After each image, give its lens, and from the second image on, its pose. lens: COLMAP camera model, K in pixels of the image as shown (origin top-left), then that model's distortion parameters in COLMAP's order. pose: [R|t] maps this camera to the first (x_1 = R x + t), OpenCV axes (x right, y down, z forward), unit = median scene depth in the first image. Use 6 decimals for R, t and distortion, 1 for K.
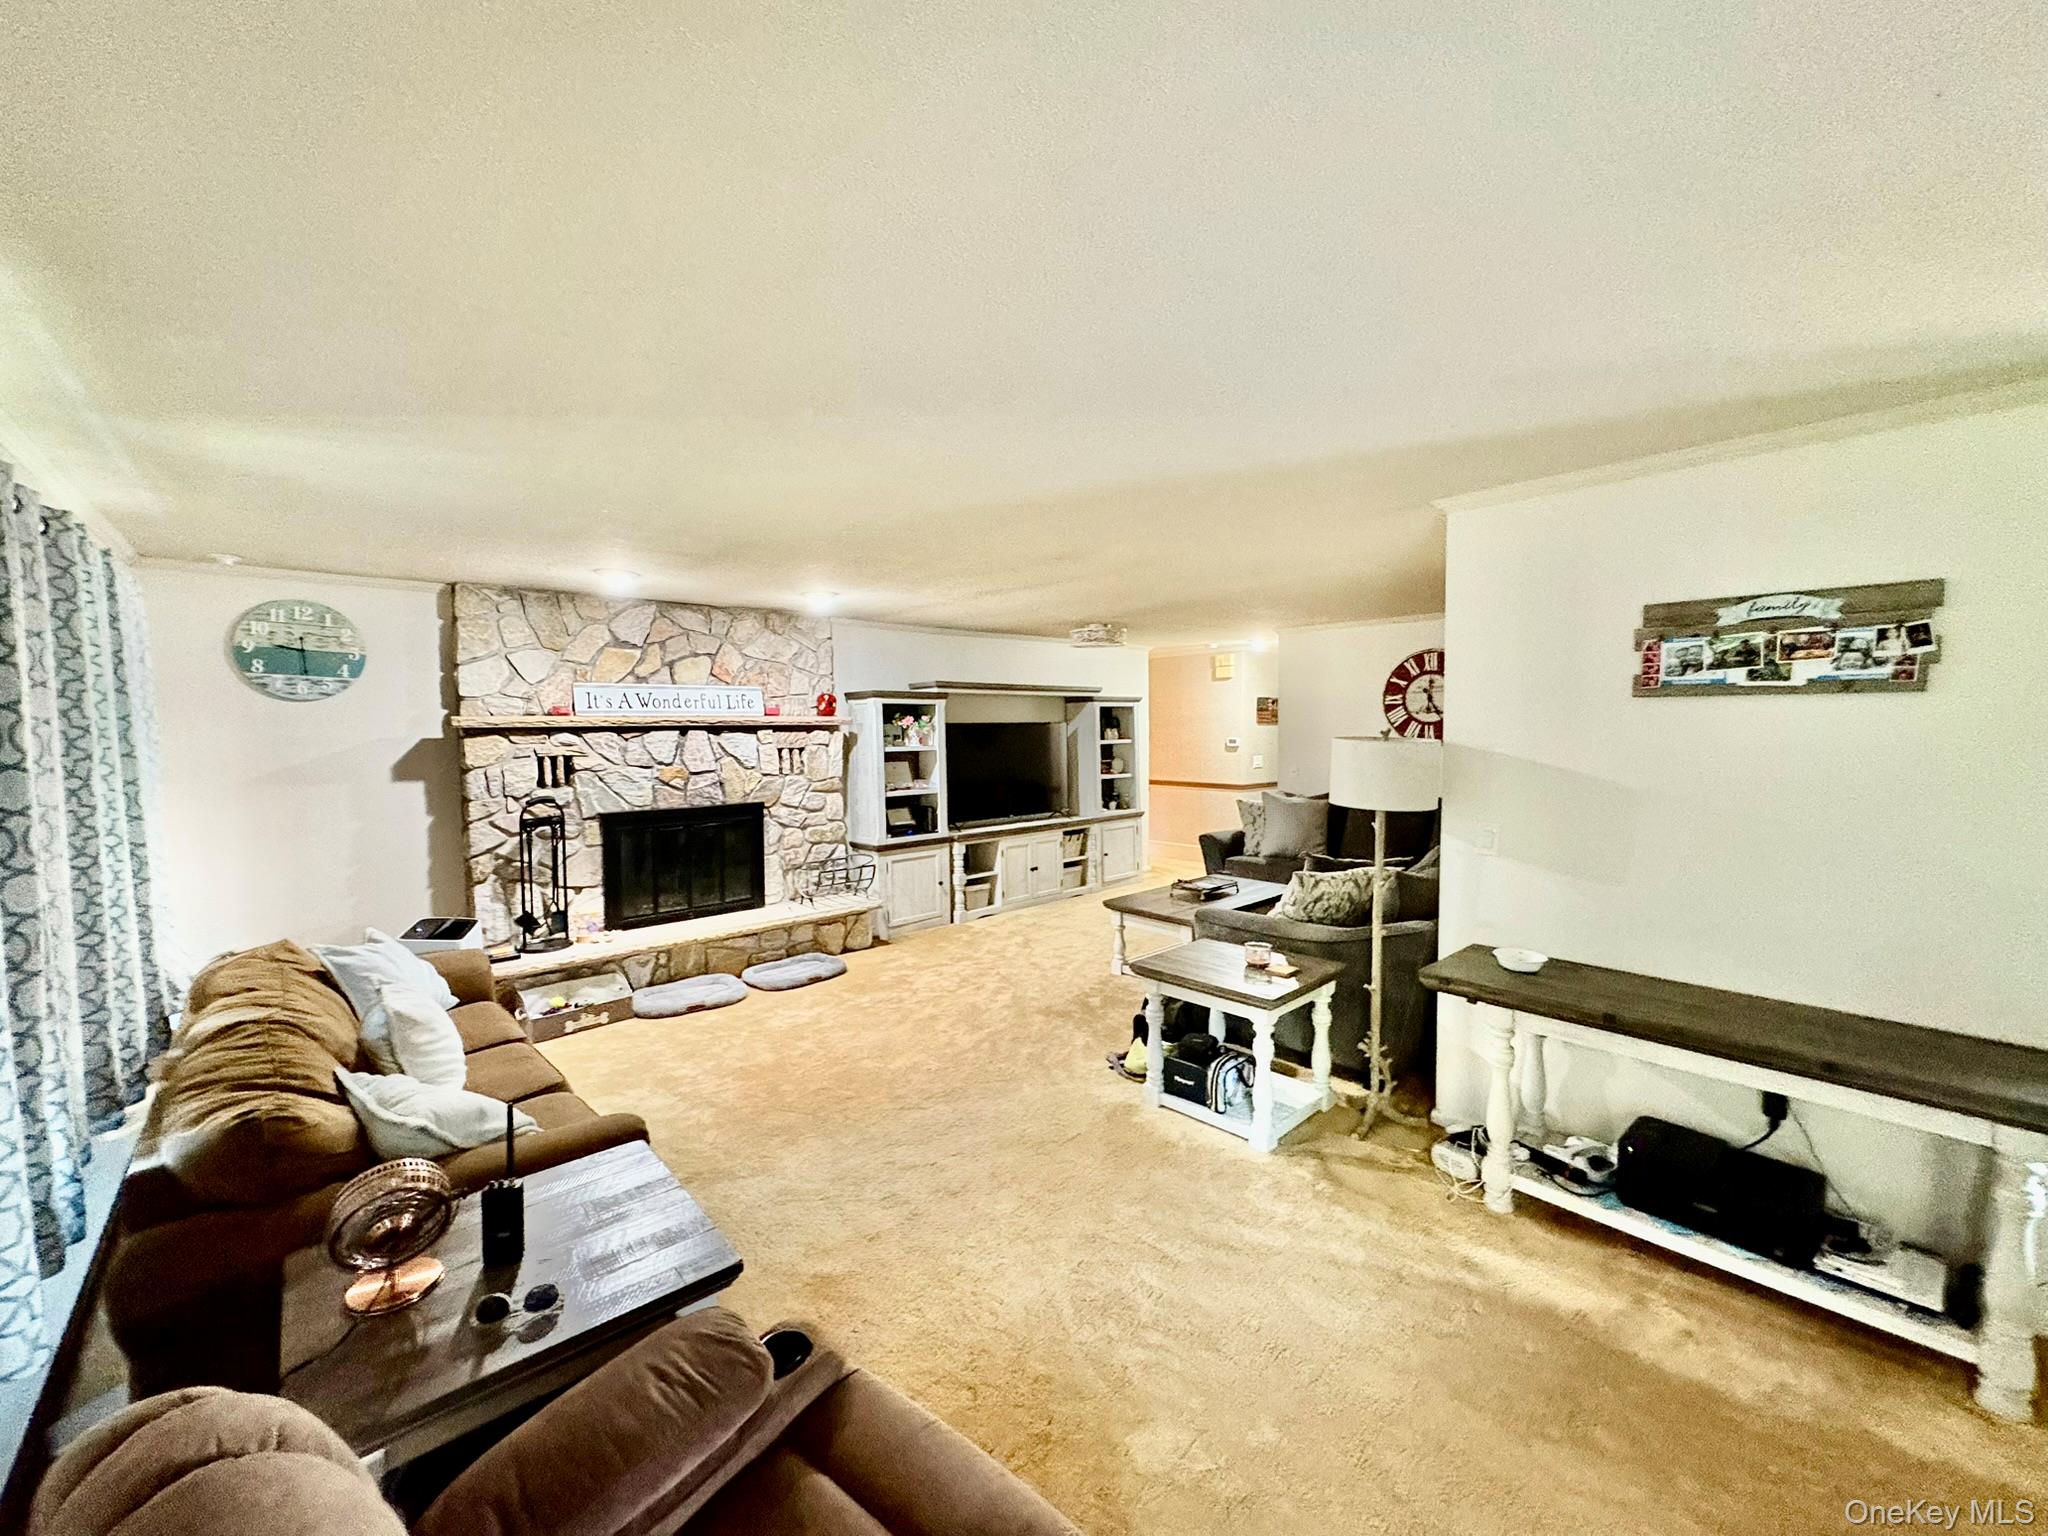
lens RADIAL K [[815.0, 0, 1027.9], [0, 815.0, 763.9], [0, 0, 1]] dist [-0.000077, 0.000283]
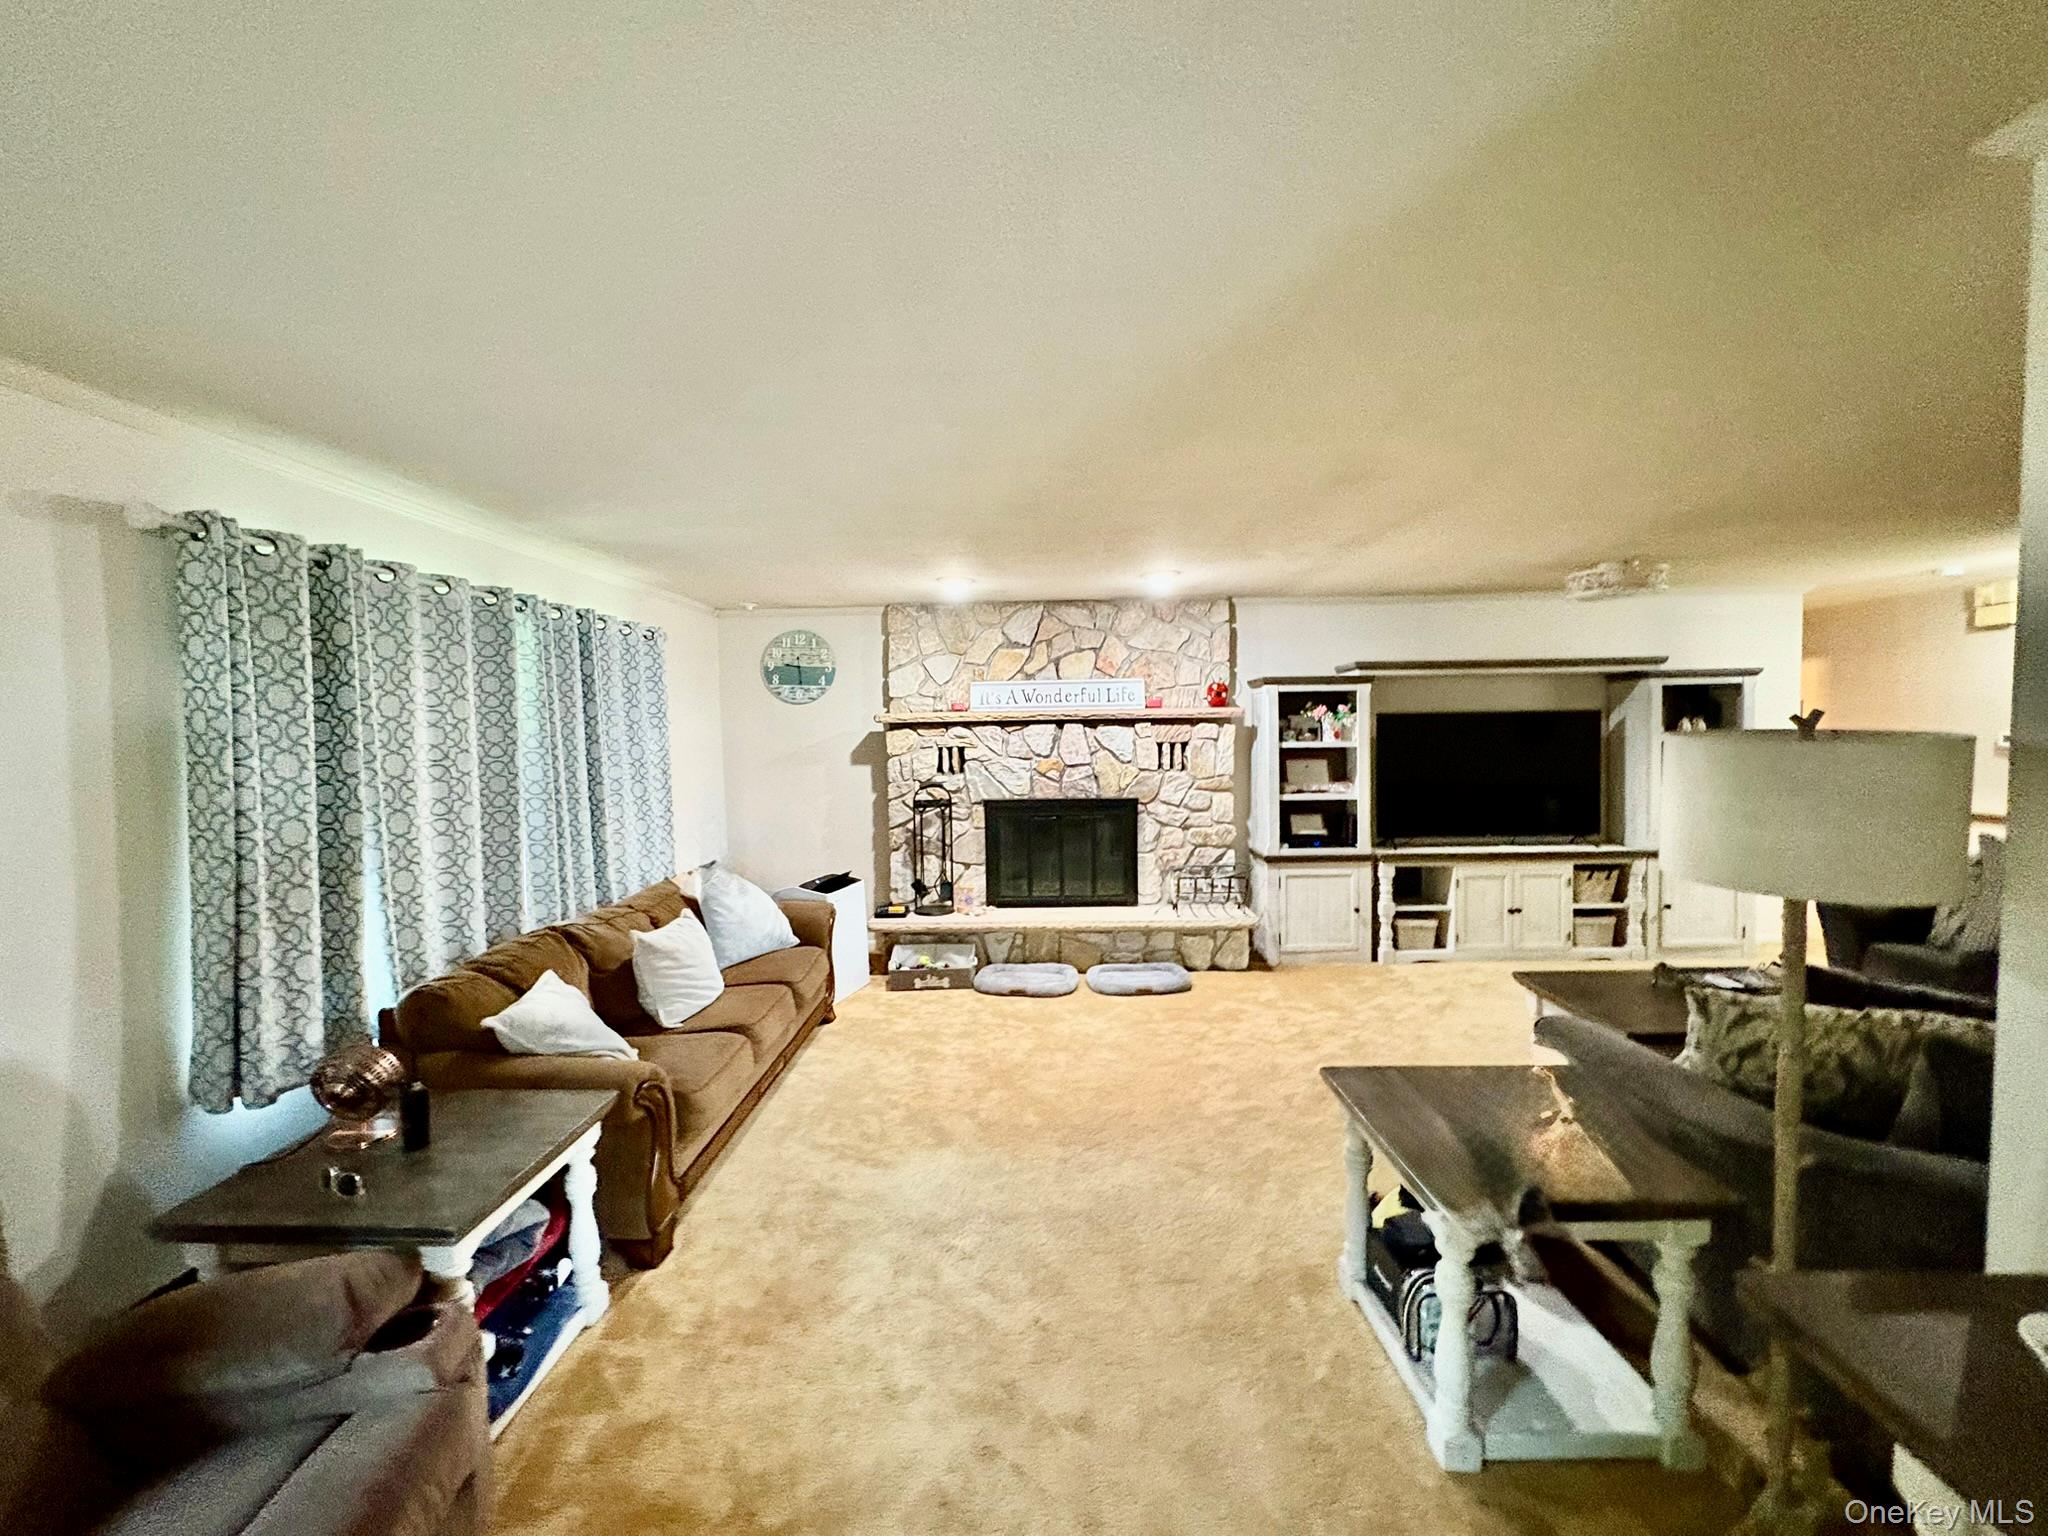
lens RADIAL K [[815.0, 0, 1027.7], [0, 815.0, 767.3], [0, 0, 1]] dist [-0.000077, 0.000283]
pose [[0.718430, 0.031763, -0.694873, 0.259681], [-0.023663, 0.999495, 0.021222, -0.006935], [0.695196, 0.001196, 0.718819, 0.220996]]
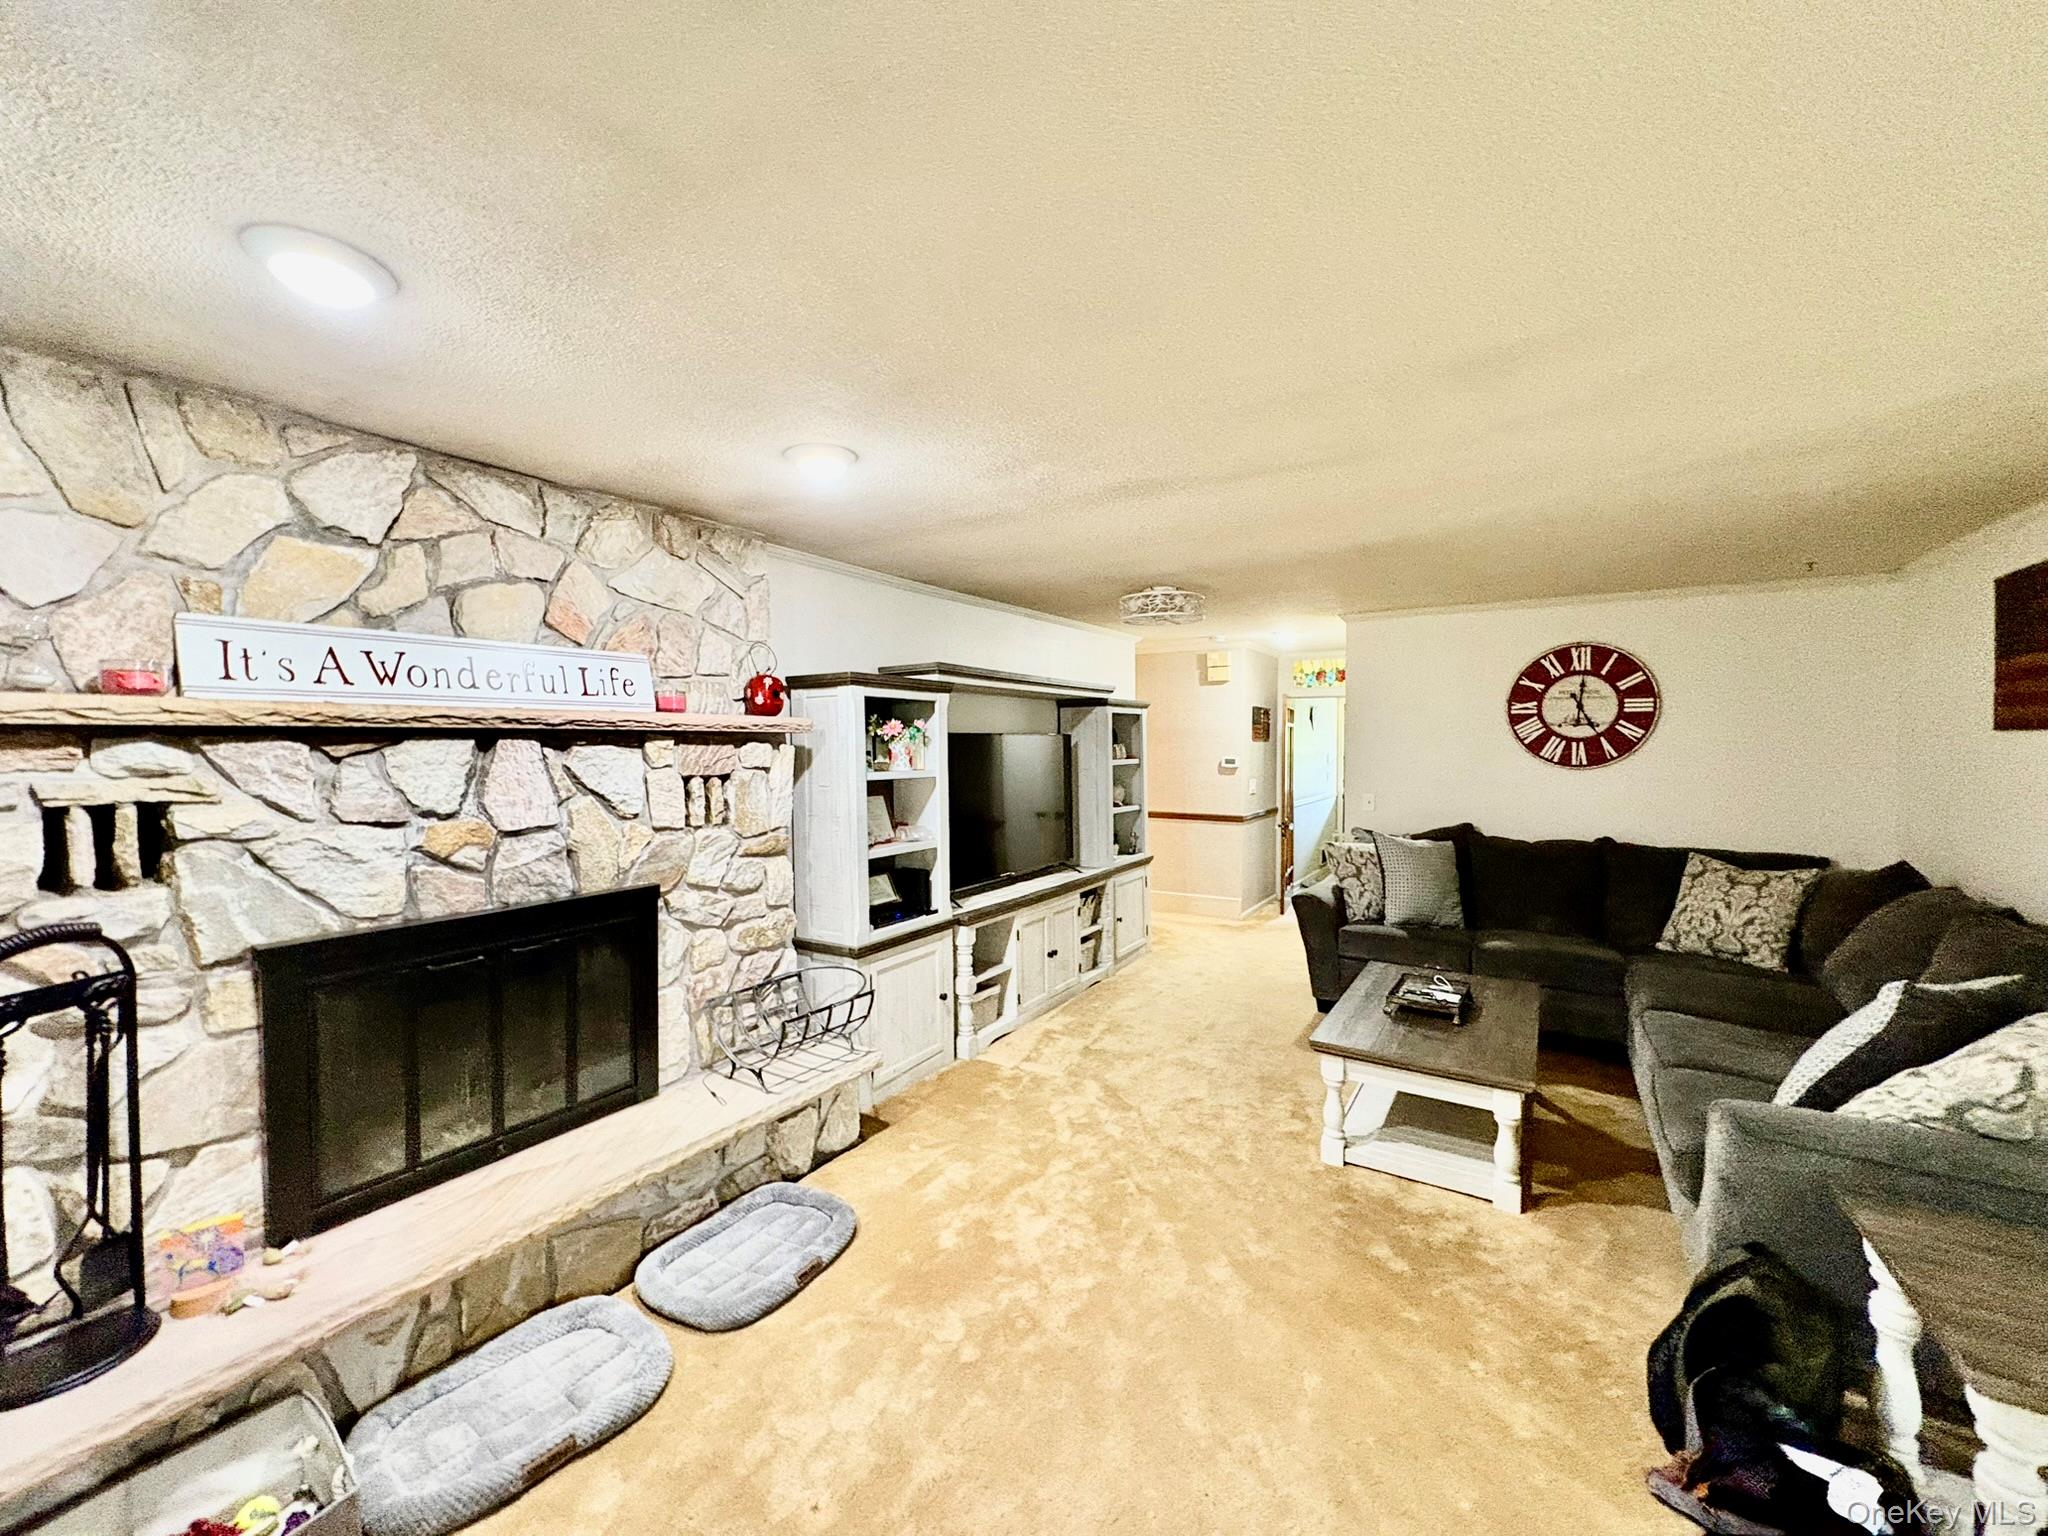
lens RADIAL K [[815.0, 0, 1028.7], [0, 815.0, 765.8], [0, 0, 1]] dist [-0.000077, 0.000283]
pose [[0.965128, 0.000176, 0.261780, -0.243431], [0.004761, 0.999823, -0.018222, -0.016107], [-0.261737, 0.018833, 0.964956, 0.473406]]
